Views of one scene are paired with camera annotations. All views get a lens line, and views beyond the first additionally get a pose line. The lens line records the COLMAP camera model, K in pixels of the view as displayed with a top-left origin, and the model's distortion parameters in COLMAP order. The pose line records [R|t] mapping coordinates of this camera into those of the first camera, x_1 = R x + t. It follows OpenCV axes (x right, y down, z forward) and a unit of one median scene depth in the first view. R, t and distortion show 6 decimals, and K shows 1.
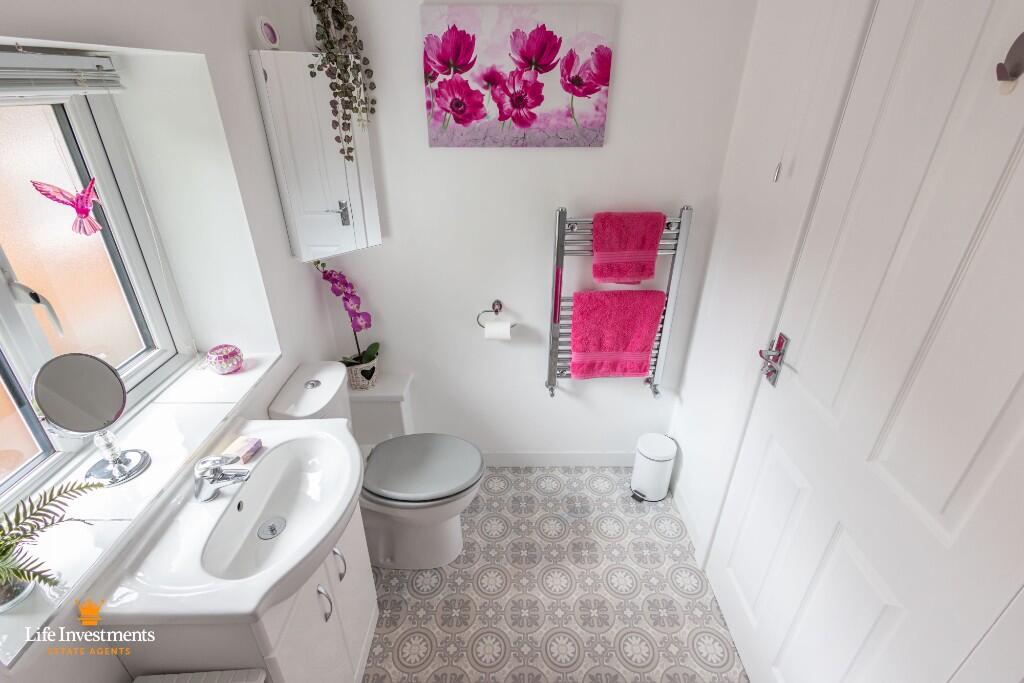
lens RADIAL K [[473.5, 0, 507.6], [0, 473.5, 337.1], [0, 0, 1]] dist [0.010964, 0.000050]
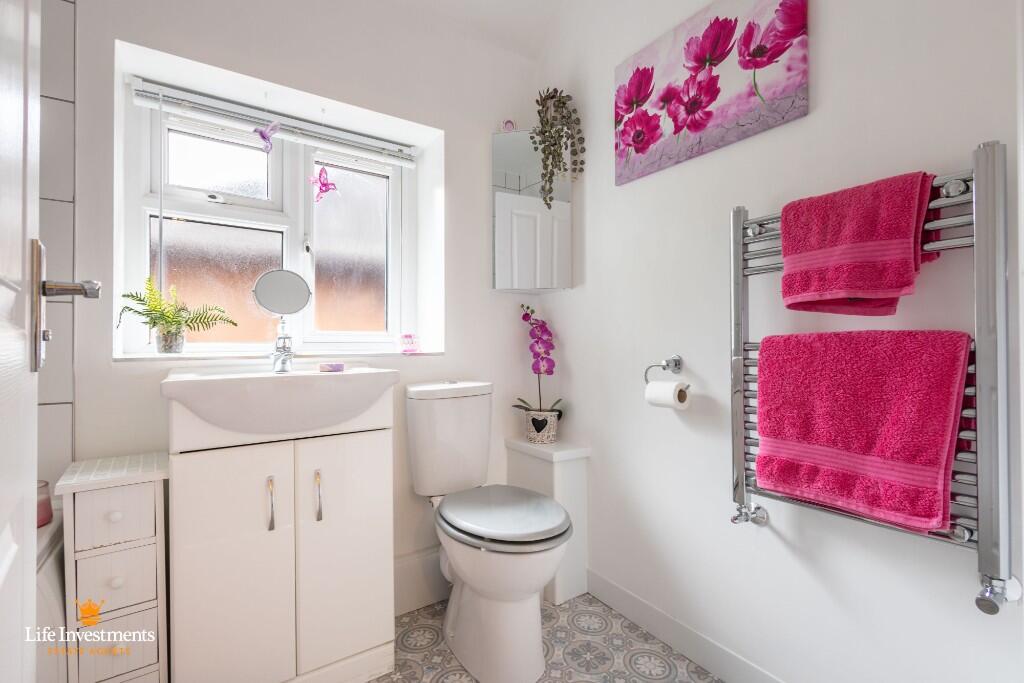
lens RADIAL K [[461.9, 0, 522.8], [0, 461.9, 342.3], [0, 0, 1]] dist [0.010588, 0.000005]
pose [[0.570379, -0.008313, -0.821339, 0.543024], [-0.380618, 0.883435, -0.273262, 0.240884], [0.727872, 0.468480, 0.500729, 0.548476]]
